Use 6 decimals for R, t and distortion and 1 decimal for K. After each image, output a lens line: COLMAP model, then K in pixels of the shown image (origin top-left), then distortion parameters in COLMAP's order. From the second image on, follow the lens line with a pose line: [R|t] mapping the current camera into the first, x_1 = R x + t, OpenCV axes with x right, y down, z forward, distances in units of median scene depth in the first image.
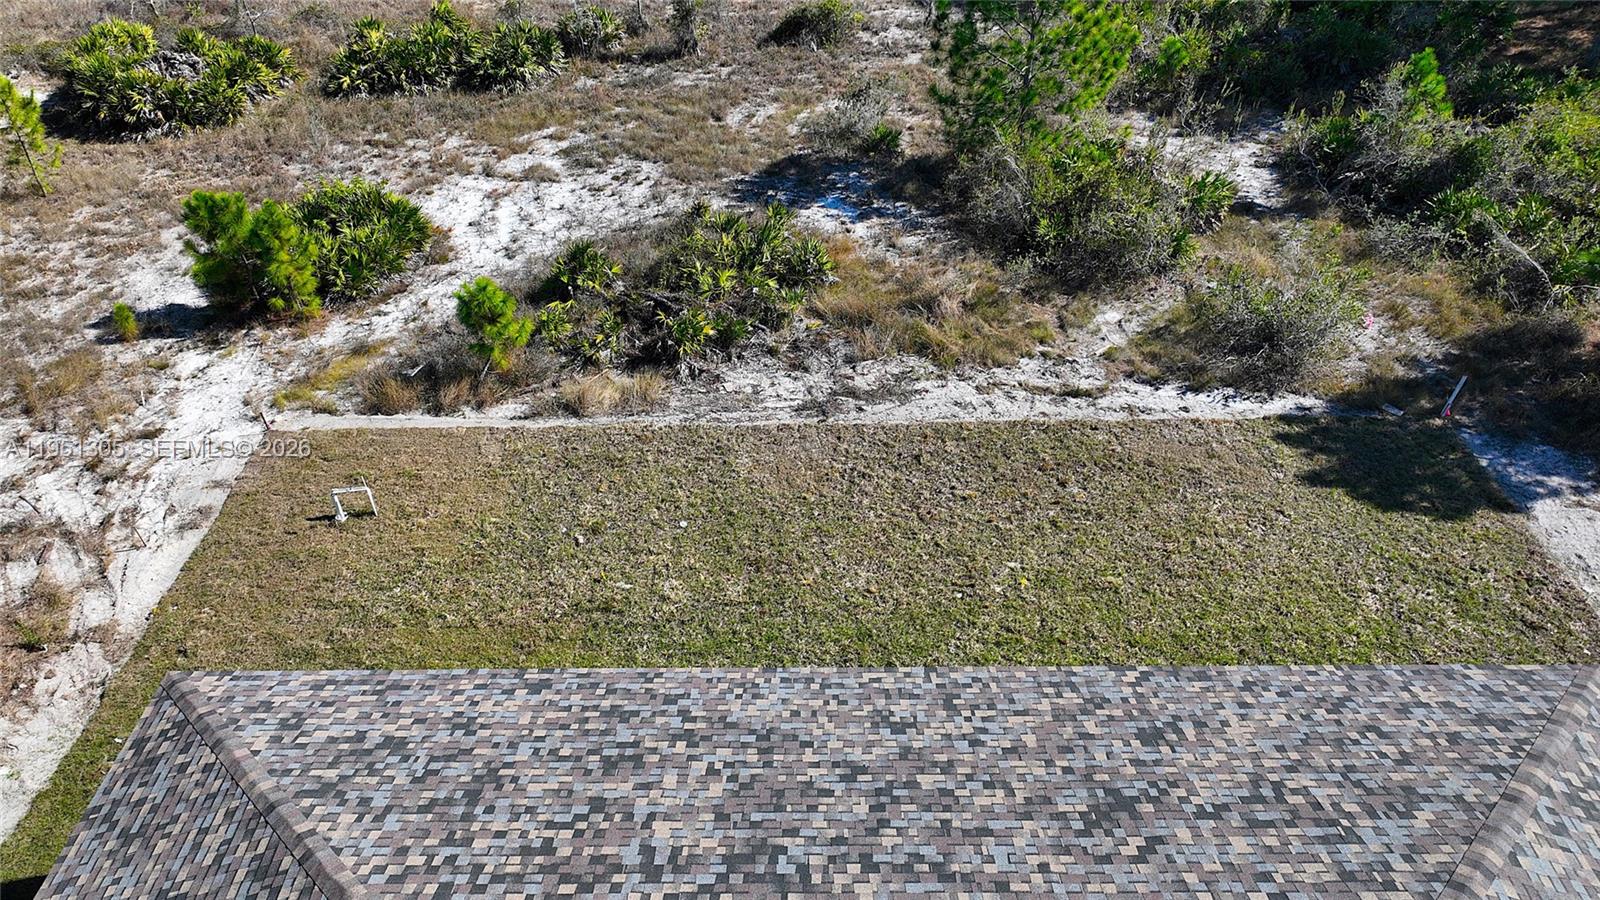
lens RADIAL K [[1122.9, 0, 805.5], [0, 1122.9, 451.5], [0, 0, 1]] dist [0.006220, 0.006246]
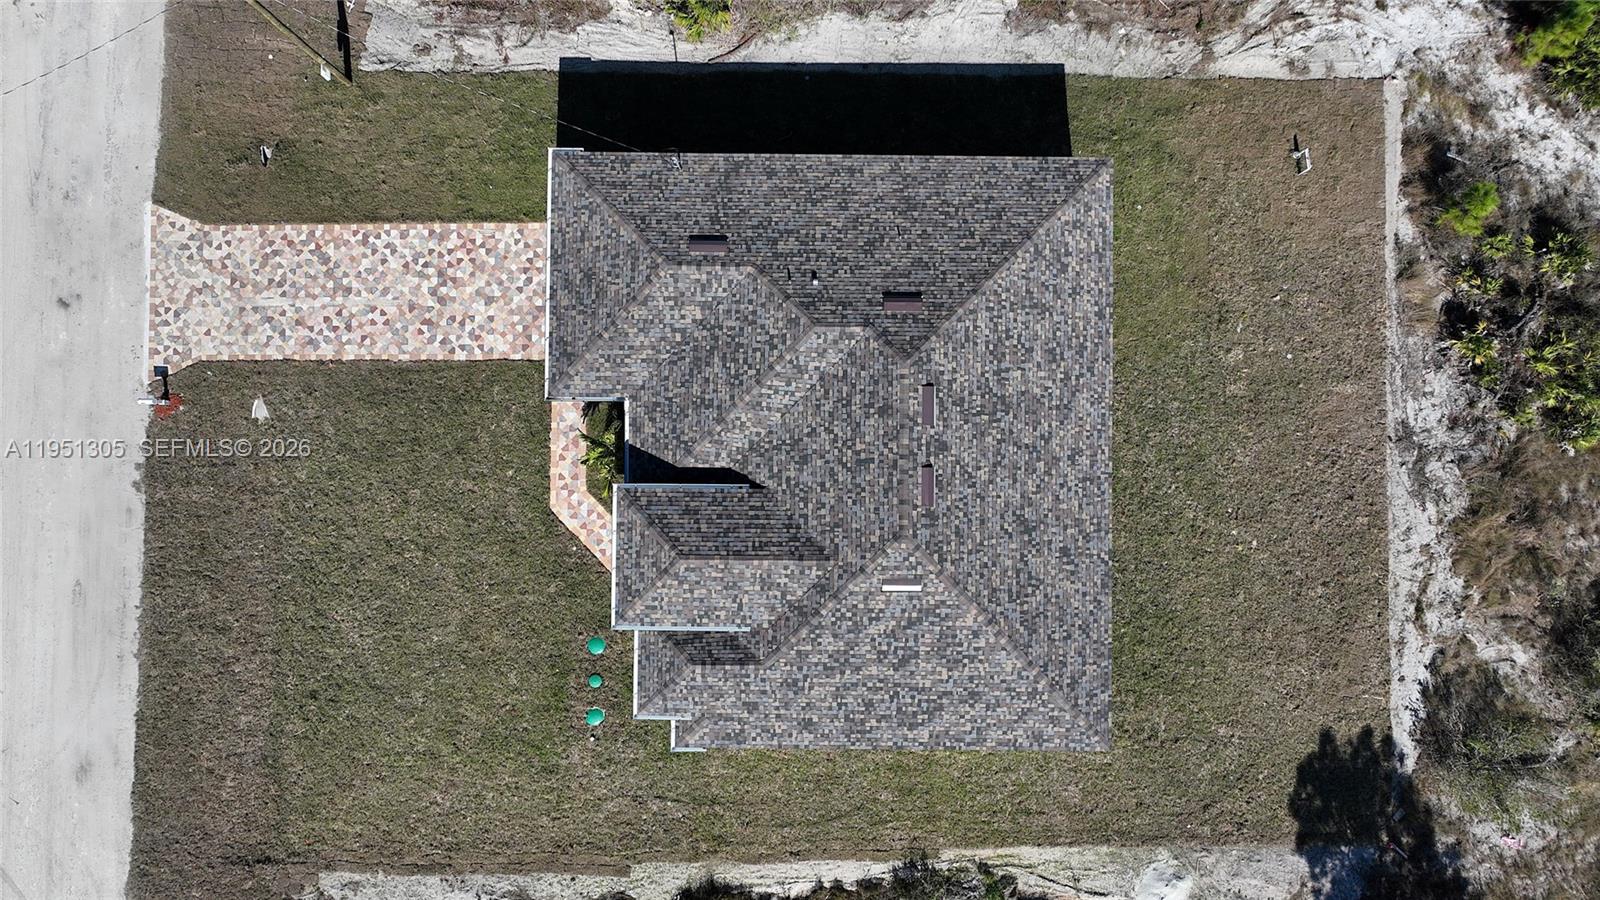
lens RADIAL K [[1122.9, 0, 805.5], [0, 1122.9, 451.5], [0, 0, 1]] dist [0.006220, 0.006246]
pose [[-0.003274, 0.999980, -0.005495, 0.046523], [-0.624626, 0.002247, 0.780921, -0.781822], [0.780917, 0.005989, 0.624606, -0.621209]]
